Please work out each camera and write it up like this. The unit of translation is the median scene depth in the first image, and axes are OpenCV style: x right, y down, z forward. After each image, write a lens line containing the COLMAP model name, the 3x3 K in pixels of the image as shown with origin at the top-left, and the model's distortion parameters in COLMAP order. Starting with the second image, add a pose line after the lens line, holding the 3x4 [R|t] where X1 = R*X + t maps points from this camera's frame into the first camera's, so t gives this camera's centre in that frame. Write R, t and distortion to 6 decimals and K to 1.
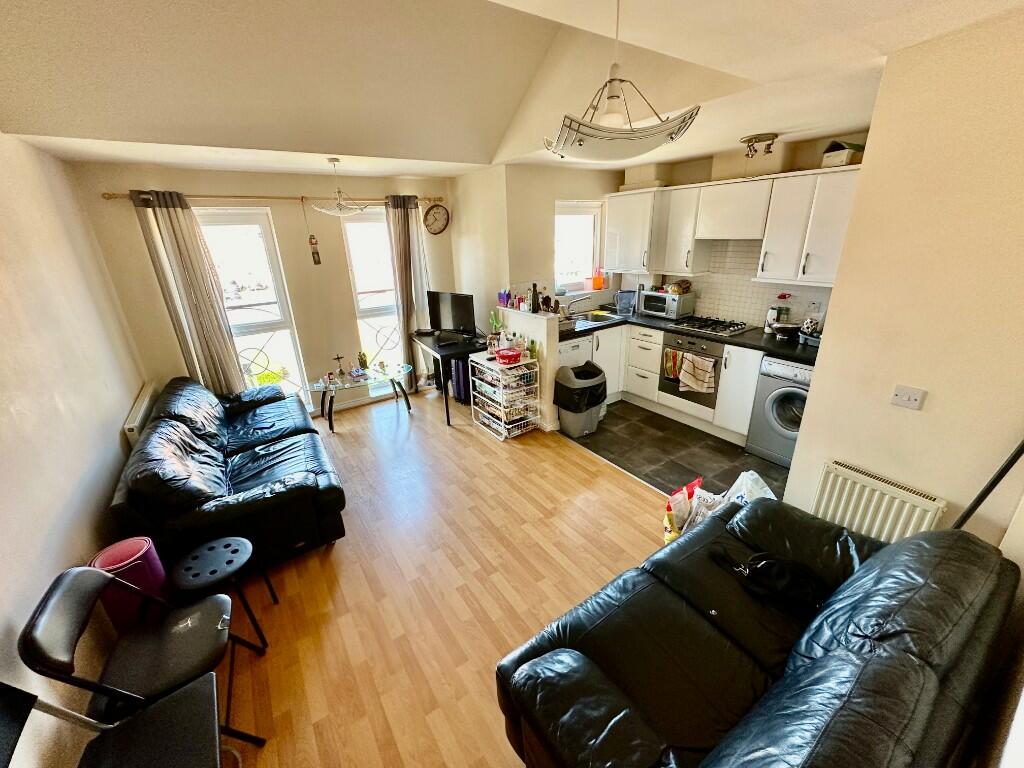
lens RADIAL K [[406.0, 0, 513.0], [0, 406.0, 384.1], [0, 0, 1]] dist [-0.002103, 0.000246]
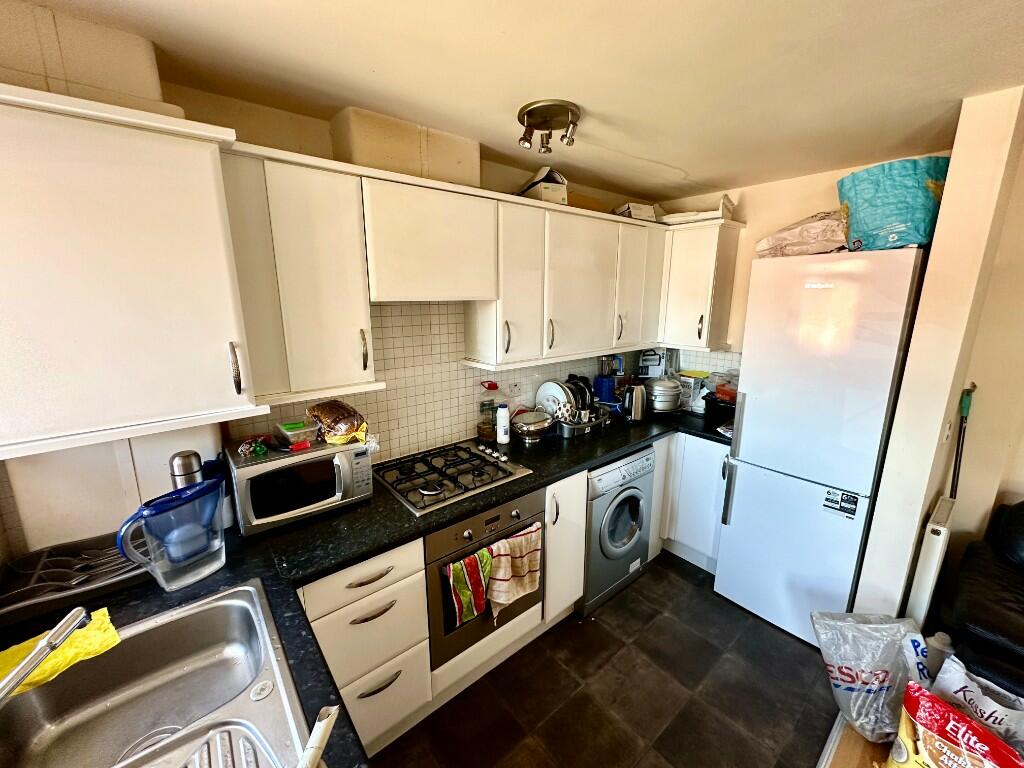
lens RADIAL K [[406.0, 0, 513.0], [0, 406.0, 384.1], [0, 0, 1]] dist [-0.002103, 0.000246]
pose [[-0.095175, -0.188239, 0.977501, 0.021740], [0.351143, 0.912489, 0.209909, -0.315540], [-0.931472, 0.363221, -0.020747, 0.899475]]
